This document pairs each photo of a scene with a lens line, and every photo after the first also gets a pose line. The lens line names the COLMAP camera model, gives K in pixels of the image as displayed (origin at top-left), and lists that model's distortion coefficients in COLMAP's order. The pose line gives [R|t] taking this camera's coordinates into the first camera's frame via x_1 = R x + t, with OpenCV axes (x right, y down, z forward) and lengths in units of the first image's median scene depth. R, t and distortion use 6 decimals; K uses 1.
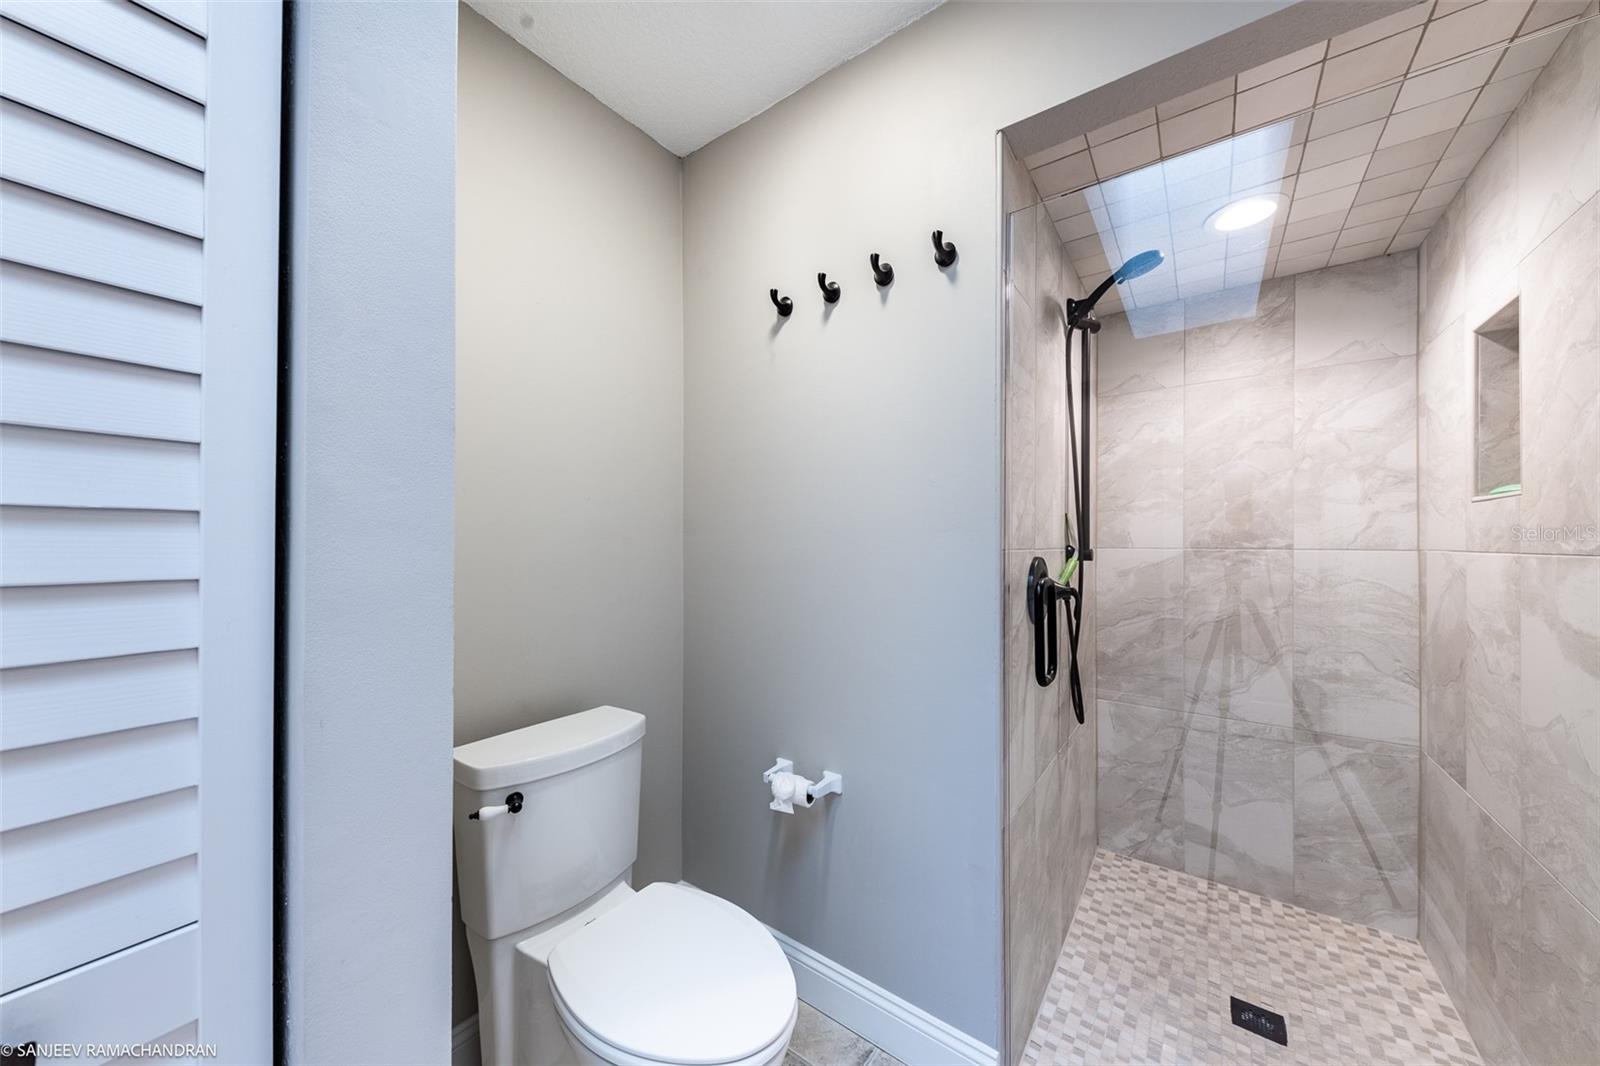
lens RADIAL K [[546.0, 0, 807.5], [0, 546.0, 540.2], [0, 0, 1]] dist [0.010100, -0.004223]
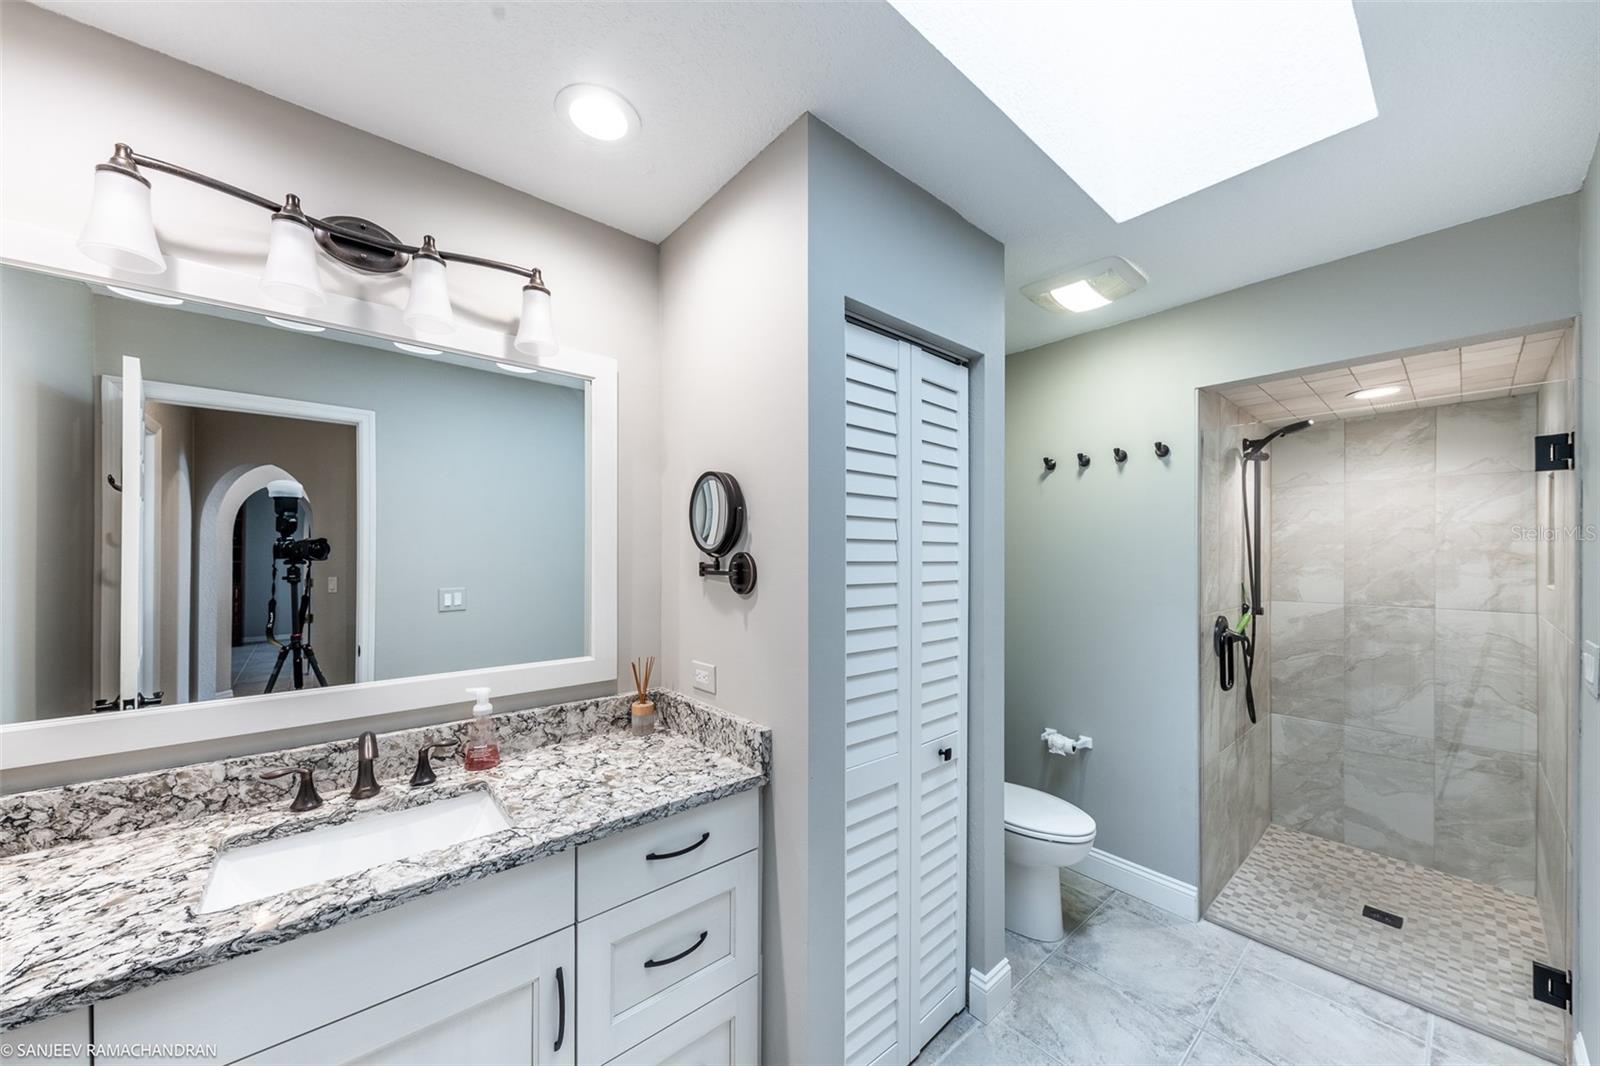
lens RADIAL K [[569.4, 0, 792.4], [0, 569.4, 549.9], [0, 0, 1]] dist [0.006745, -0.004920]
pose [[0.971177, -0.000567, -0.238357, -0.336484], [0.000129, 0.999998, -0.001853, -0.130979], [0.238358, 0.001769, 0.971176, -0.776908]]
